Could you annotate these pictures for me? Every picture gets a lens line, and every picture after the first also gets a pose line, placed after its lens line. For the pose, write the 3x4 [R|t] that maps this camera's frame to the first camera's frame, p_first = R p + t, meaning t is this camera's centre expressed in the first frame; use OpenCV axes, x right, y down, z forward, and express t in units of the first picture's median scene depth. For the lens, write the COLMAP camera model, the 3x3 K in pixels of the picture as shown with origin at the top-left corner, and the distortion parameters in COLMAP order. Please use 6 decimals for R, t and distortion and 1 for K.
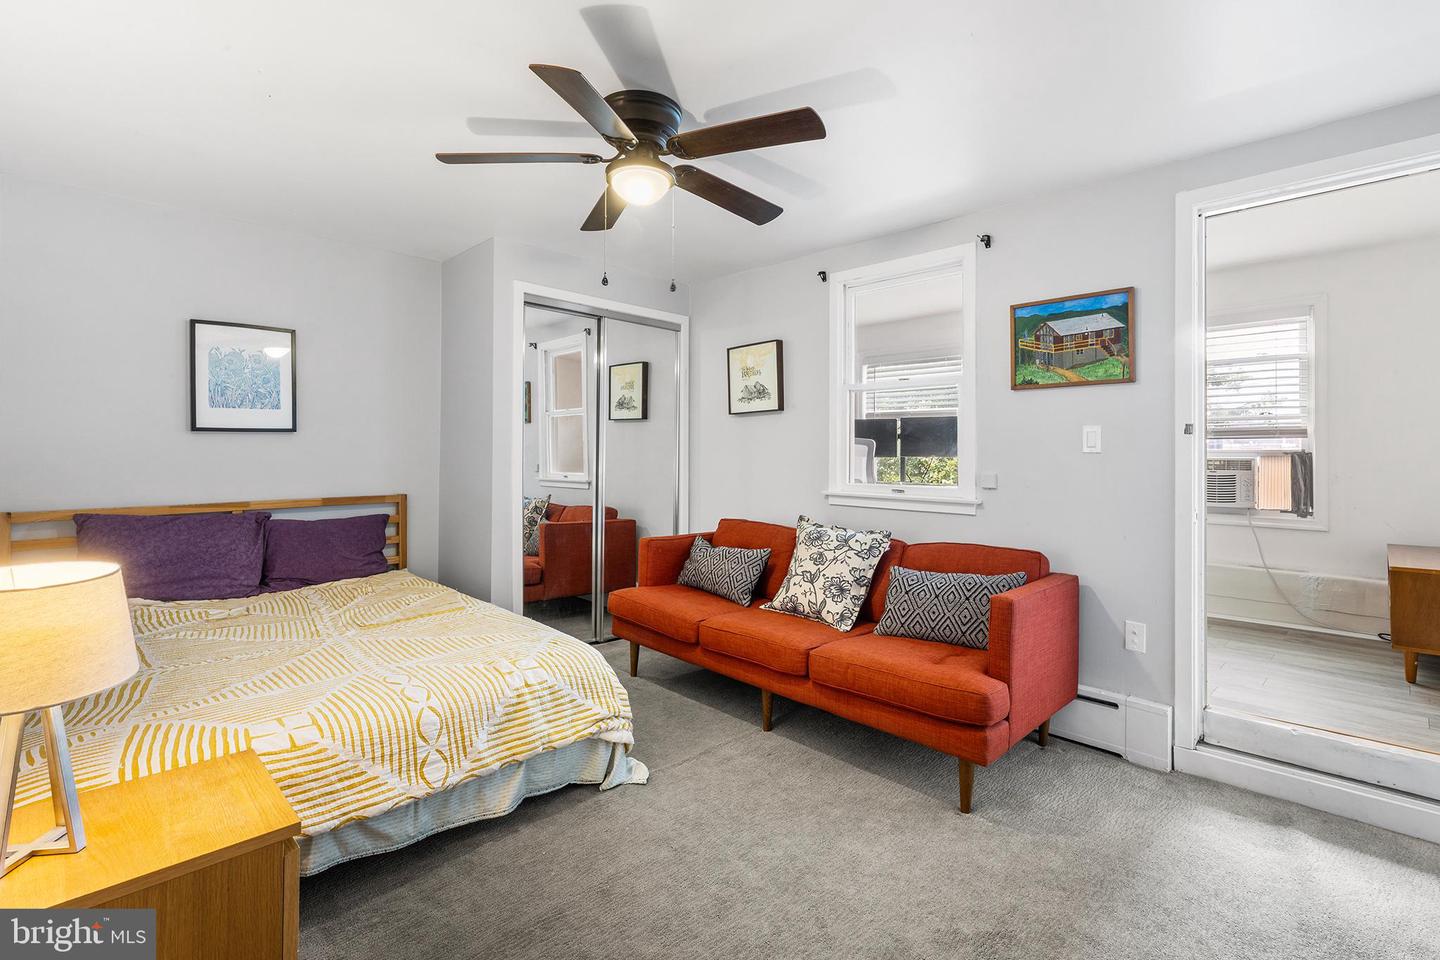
lens RADIAL K [[656.5, 0, 722.3], [0, 656.5, 446.2], [0, 0, 1]] dist [0.006121, -0.001422]
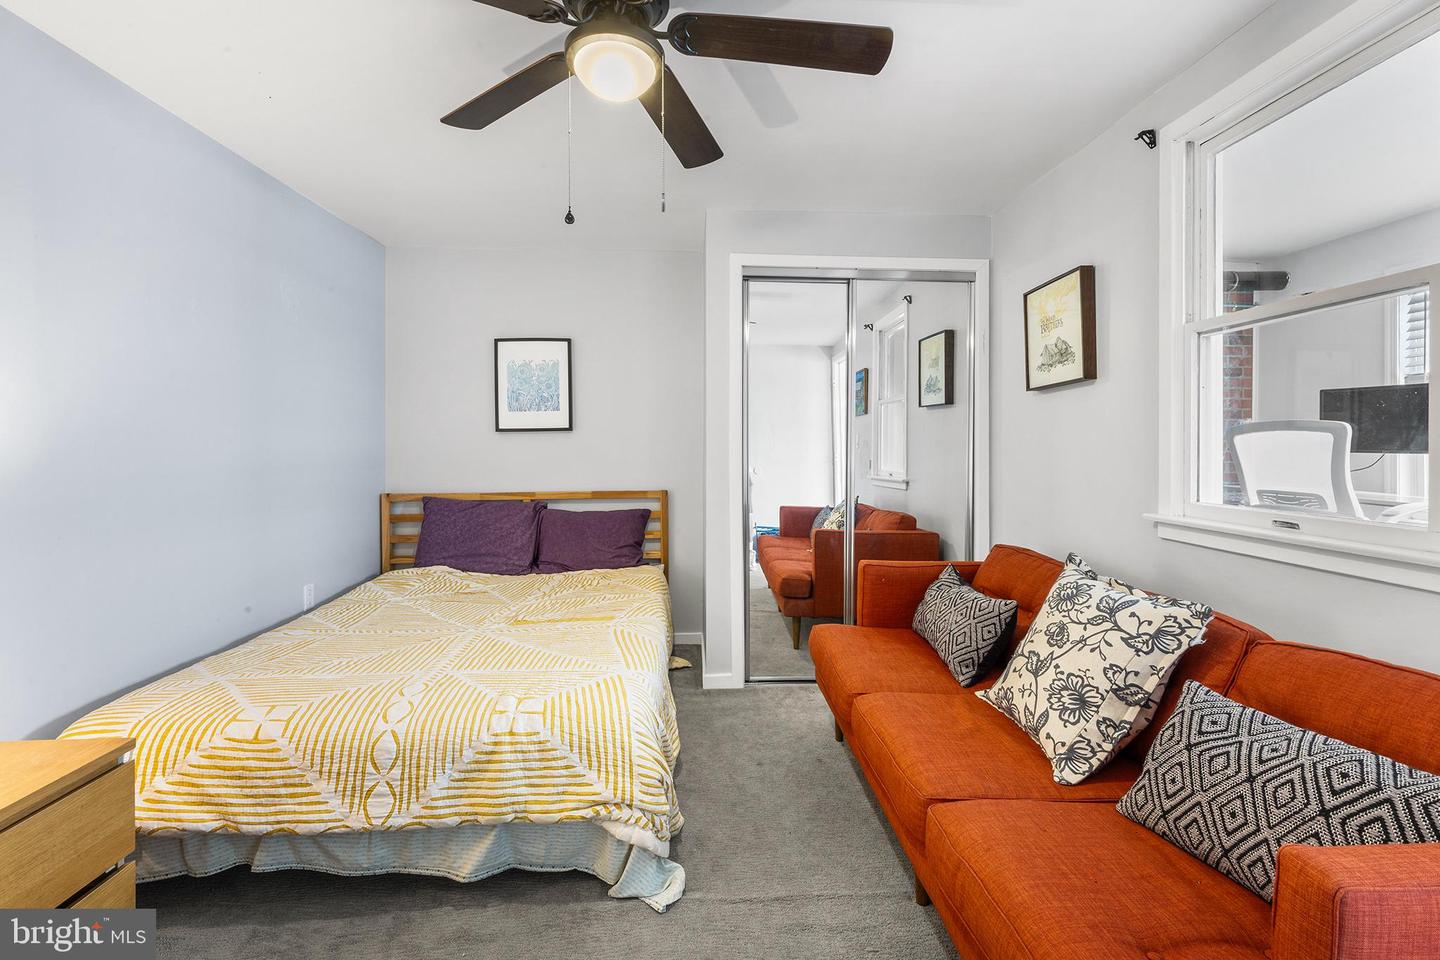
lens RADIAL K [[656.5, 0, 726.8], [0, 656.5, 446.9], [0, 0, 1]] dist [0.006121, -0.001422]
pose [[0.748198, -0.004667, -0.663460, 0.320013], [0.011781, 0.999911, 0.006252, 0.002491], [0.663371, -0.012494, 0.748186, 0.400693]]
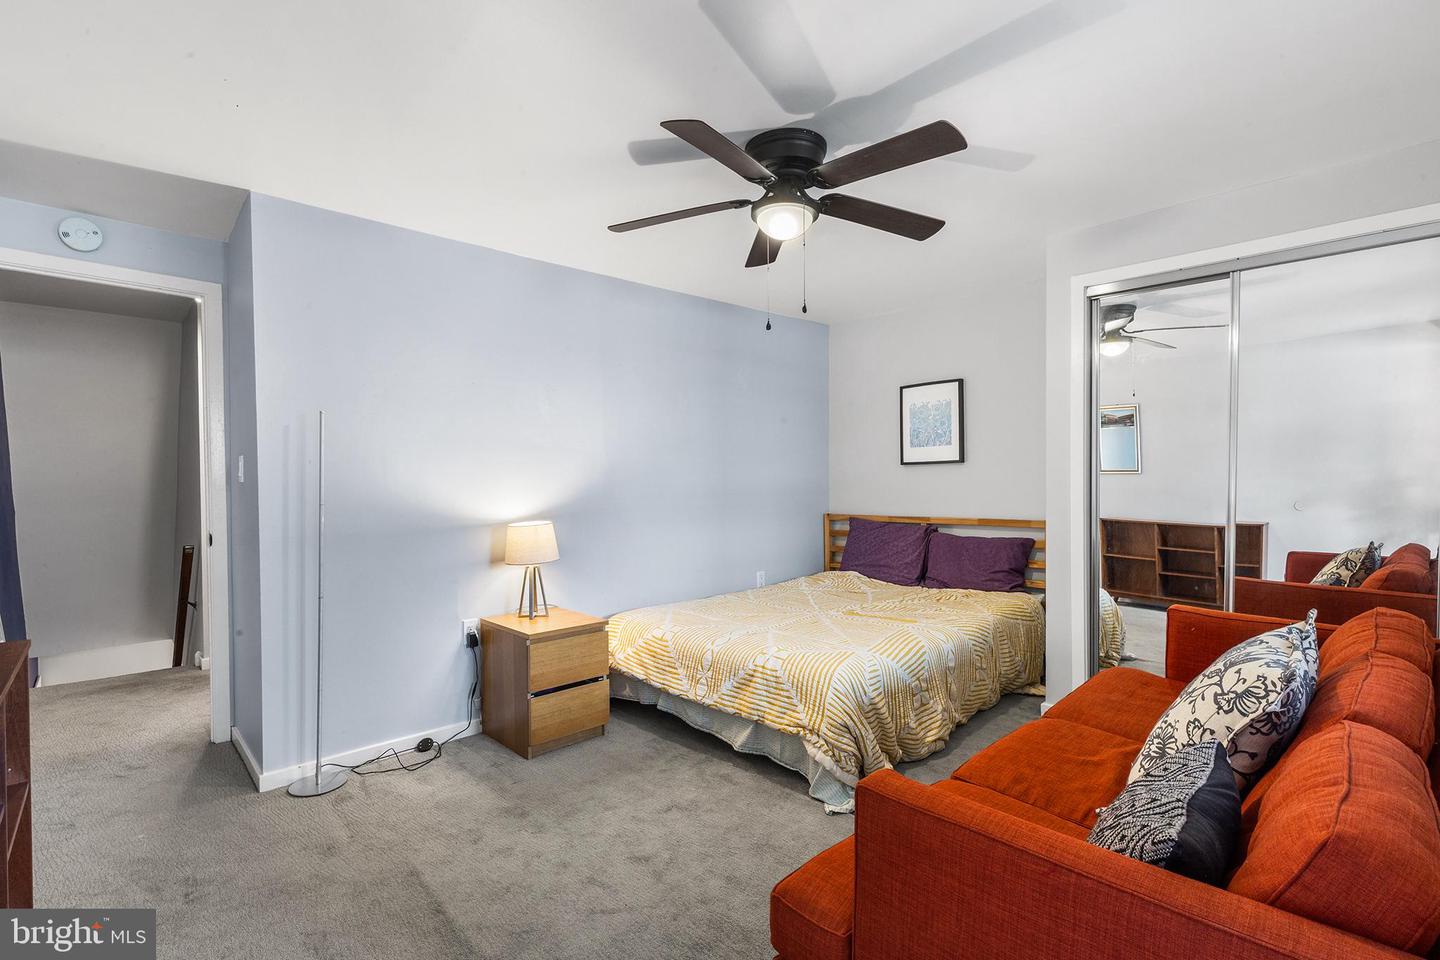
lens RADIAL K [[656.5, 0, 721.1], [0, 656.5, 491.5], [0, 0, 1]] dist [0.006121, -0.001422]
pose [[-0.014763, 0.013182, -0.999804, 0.671723], [0.019335, 0.999730, 0.012895, 0.008576], [0.999704, -0.019140, -0.015014, 0.666948]]
